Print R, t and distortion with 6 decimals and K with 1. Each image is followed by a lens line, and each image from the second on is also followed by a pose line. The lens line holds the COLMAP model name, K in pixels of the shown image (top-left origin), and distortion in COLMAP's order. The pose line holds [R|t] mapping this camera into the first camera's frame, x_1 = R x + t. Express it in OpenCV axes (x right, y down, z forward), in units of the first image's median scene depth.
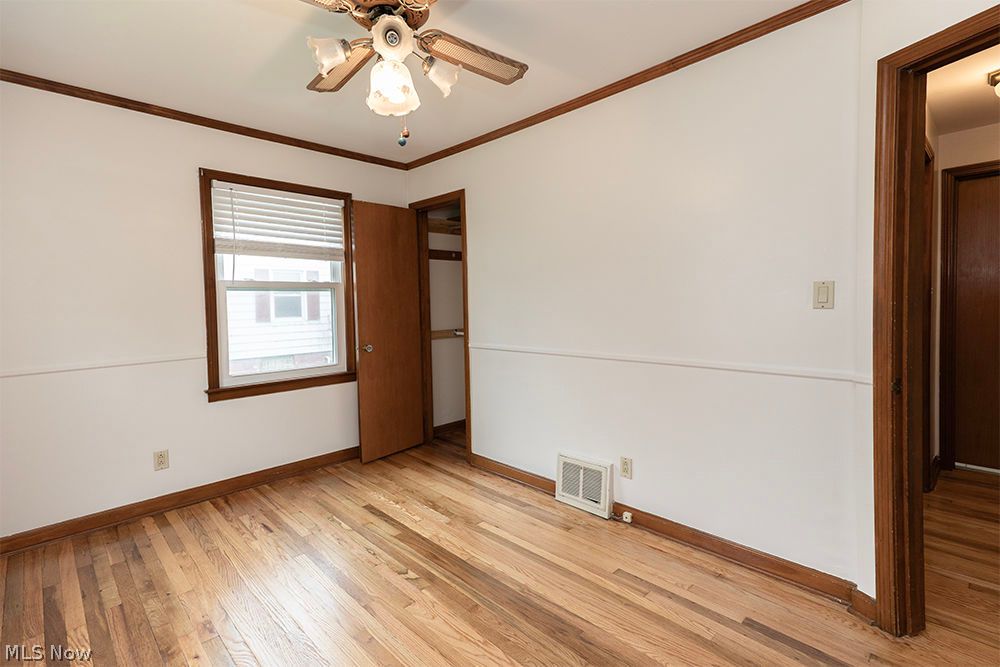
lens RADIAL K [[457.0, 0, 502.5], [0, 457.0, 332.8], [0, 0, 1]] dist [0.006229, 0.000000]
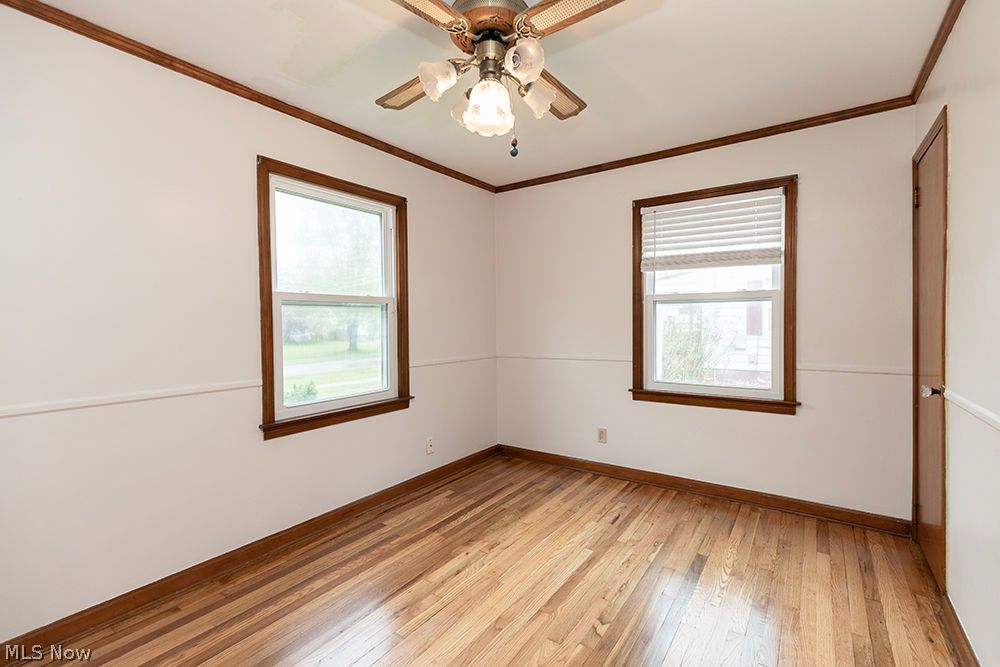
lens RADIAL K [[445.6, 0, 503.9], [0, 445.6, 342.5], [0, 0, 1]] dist [-0.001034, -0.000473]
pose [[0.175612, 0.066532, -0.982209, 0.421932], [-0.060679, 0.996548, 0.056654, -0.039370], [0.982588, 0.049651, 0.179043, 0.472647]]
